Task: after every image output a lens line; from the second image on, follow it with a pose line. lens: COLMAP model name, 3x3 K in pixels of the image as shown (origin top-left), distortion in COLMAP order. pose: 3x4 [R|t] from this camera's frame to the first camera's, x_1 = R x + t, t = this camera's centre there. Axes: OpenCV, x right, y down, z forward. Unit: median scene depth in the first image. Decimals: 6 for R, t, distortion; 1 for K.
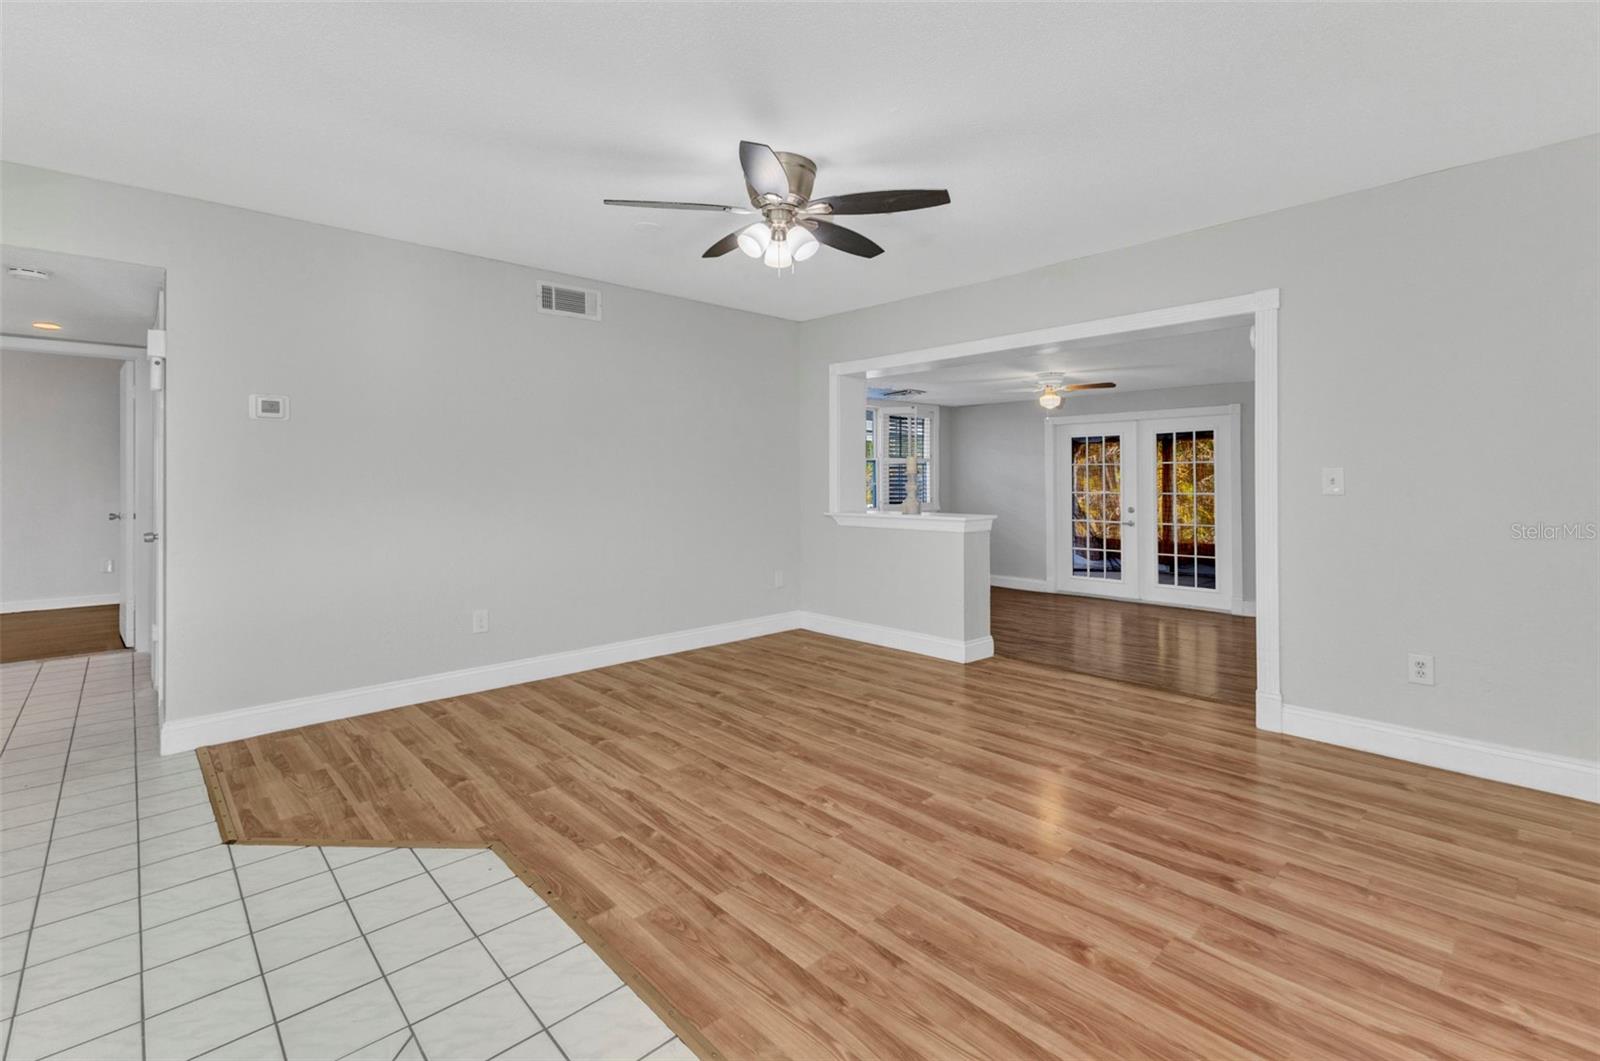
lens RADIAL K [[712.5, 0, 801.5], [0, 712.5, 472.2], [0, 0, 1]] dist [-0.003827, 0.000168]
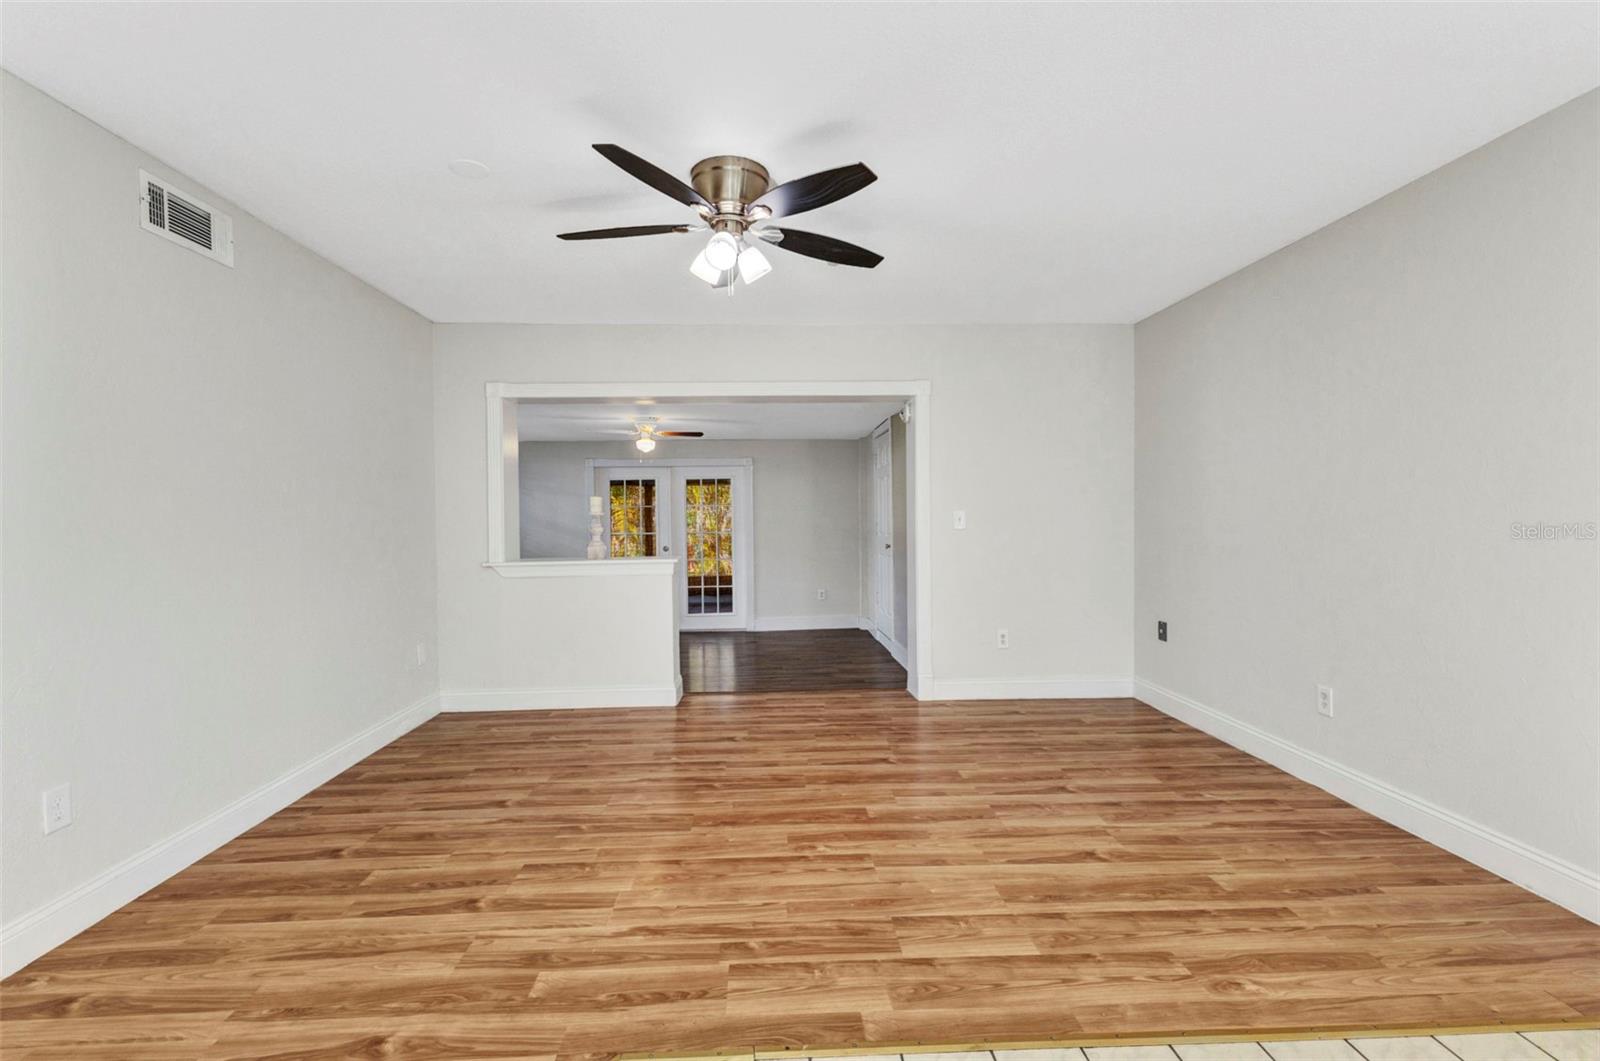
lens RADIAL K [[720.6, 0, 800.0], [0, 720.6, 530.5], [0, 0, 1]] dist [0.009625, 0.000035]
pose [[0.646676, -0.020389, 0.762492, -0.717041], [0.004514, 0.999727, 0.022904, -0.000496], [-0.762751, -0.011370, 0.646592, 0.362432]]
